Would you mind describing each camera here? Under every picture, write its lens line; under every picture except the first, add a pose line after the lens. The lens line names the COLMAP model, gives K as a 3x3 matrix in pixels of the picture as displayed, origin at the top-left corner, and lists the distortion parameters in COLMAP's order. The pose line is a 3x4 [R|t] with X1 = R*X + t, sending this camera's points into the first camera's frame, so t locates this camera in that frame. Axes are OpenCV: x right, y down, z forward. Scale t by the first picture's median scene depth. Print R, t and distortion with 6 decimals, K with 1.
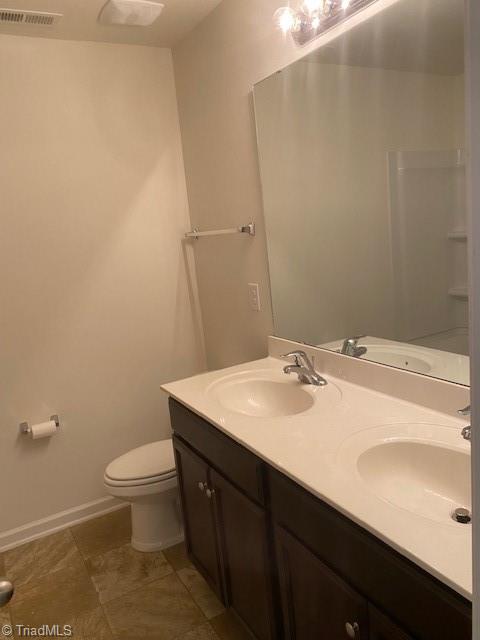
lens RADIAL K [[491.5, 0, 240.0], [0, 491.5, 320.0], [0, 0, 1]] dist [0.017433, -0.029136]
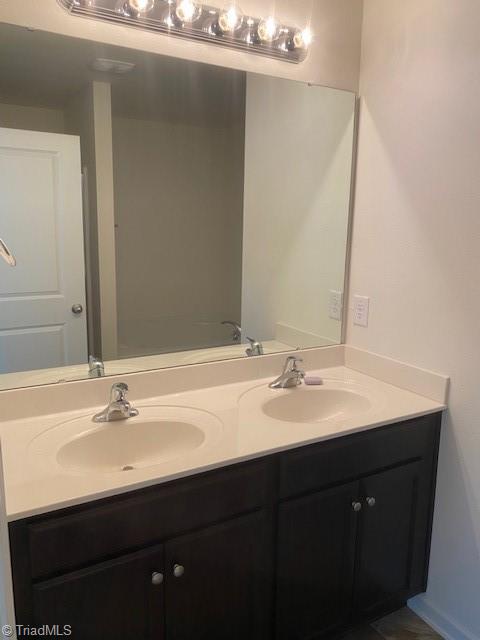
lens RADIAL K [[491.5, 0, 239.8], [0, 491.5, 319.8], [0, 0, 1]] dist [0.017433, -0.029136]
pose [[-0.012342, -0.184772, 0.982704, -0.753889], [0.119105, 0.975510, 0.184915, -0.194674], [-0.992805, 0.119327, 0.009967, 0.793897]]
